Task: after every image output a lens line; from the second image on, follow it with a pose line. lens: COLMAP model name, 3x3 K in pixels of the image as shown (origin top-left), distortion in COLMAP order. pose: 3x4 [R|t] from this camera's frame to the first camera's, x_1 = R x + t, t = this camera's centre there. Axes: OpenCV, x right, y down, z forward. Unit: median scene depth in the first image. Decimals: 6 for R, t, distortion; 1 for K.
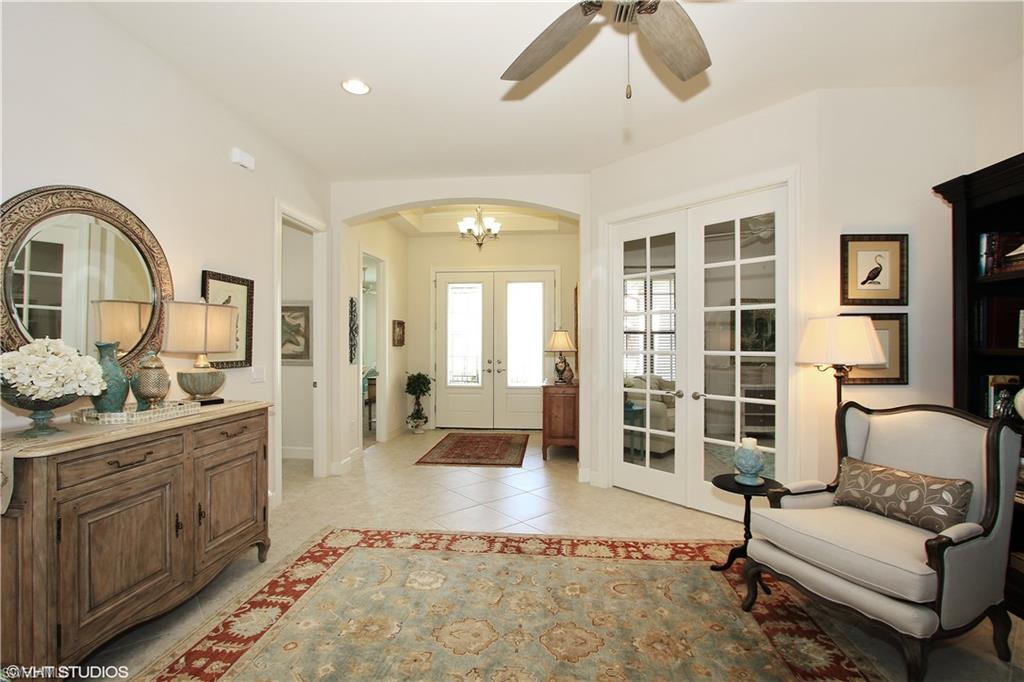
lens RADIAL K [[474.7, 0, 514.3], [0, 474.7, 345.0], [0, 0, 1]] dist [-0.017171, 0.001615]
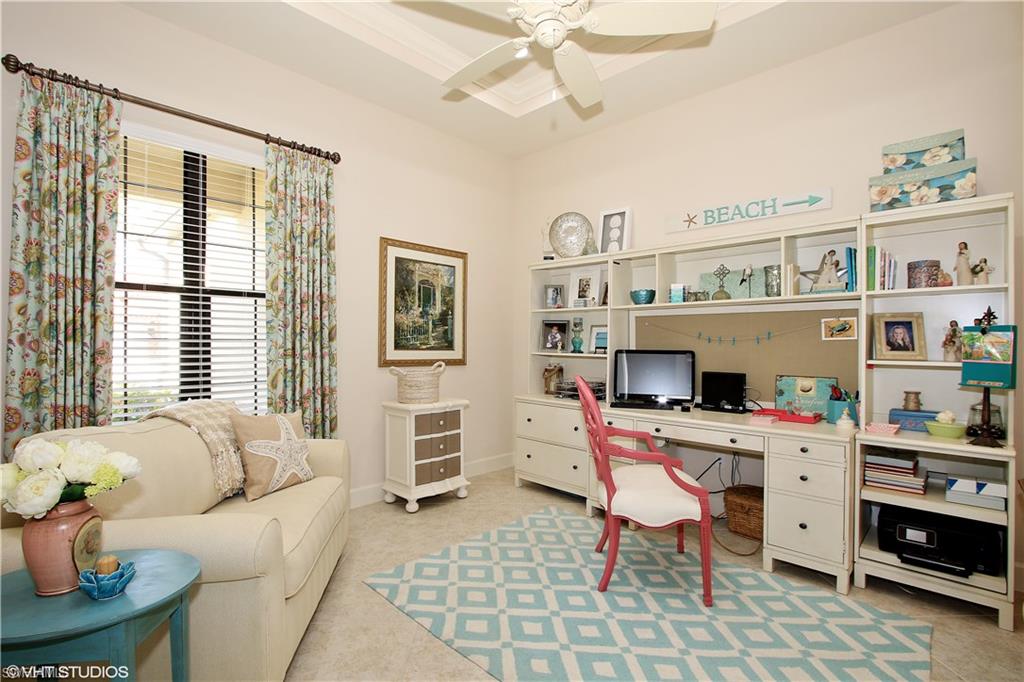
lens RADIAL K [[474.7, 0, 515.3], [0, 474.7, 341.8], [0, 0, 1]] dist [-0.017171, 0.001615]
pose [[0.629716, -0.004242, 0.776814, 0.152663], [-0.006030, 0.999928, 0.010349, 0.009208], [-0.776802, -0.011201, 0.629646, 0.564731]]
